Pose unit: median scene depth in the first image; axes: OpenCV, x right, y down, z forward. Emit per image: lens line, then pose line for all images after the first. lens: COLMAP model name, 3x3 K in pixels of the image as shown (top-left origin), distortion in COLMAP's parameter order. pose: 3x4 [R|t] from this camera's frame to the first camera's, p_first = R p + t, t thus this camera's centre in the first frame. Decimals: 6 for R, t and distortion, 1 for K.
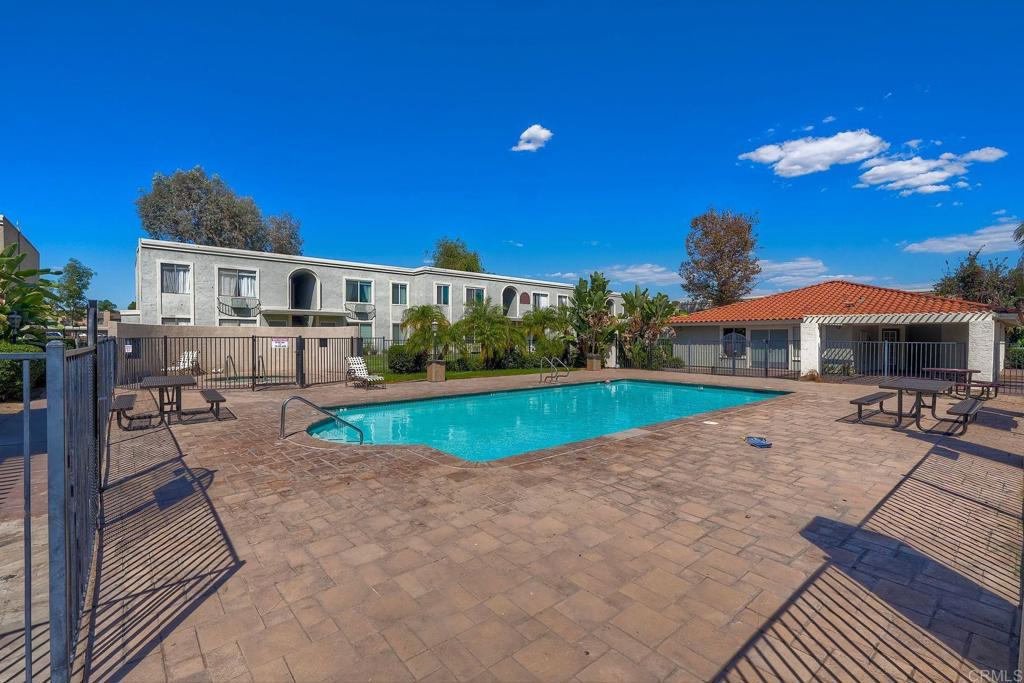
lens RADIAL K [[440.2, 0, 512.0], [0, 440.2, 341.5], [0, 0, 1]] dist [-0.000244, -0.000059]
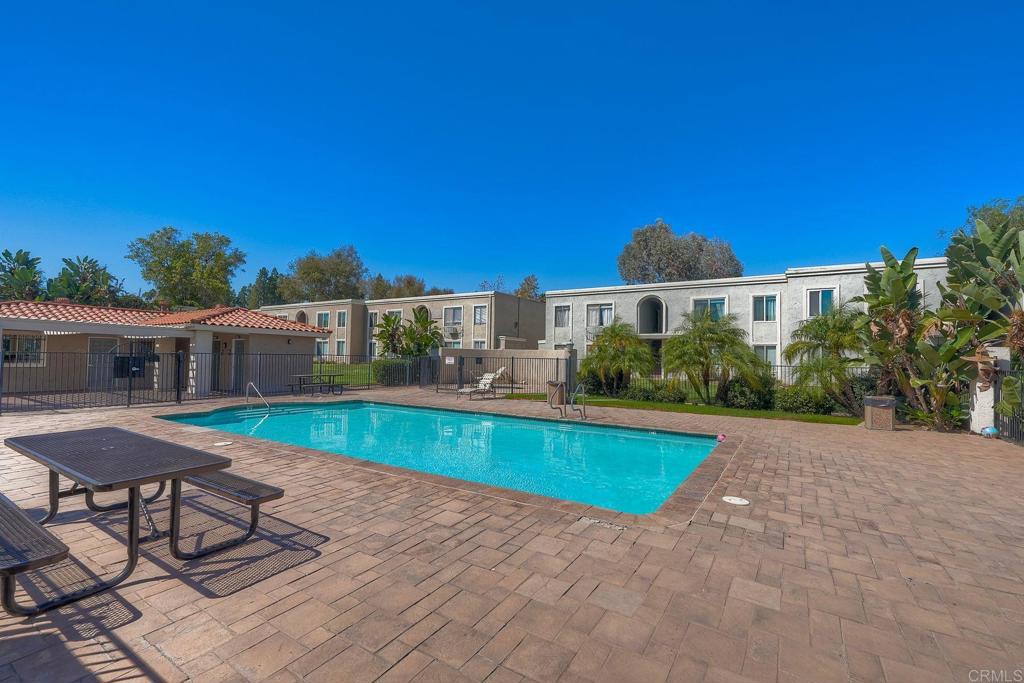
lens RADIAL K [[452.3, 0, 513.7], [0, 452.3, 343.0], [0, 0, 1]] dist [-0.001397, -0.000037]
pose [[0.298148, -0.029248, -0.954071, 0.528146], [-0.027588, 0.998849, -0.039242, 0.000310], [0.954121, 0.038021, 0.296998, 0.429389]]
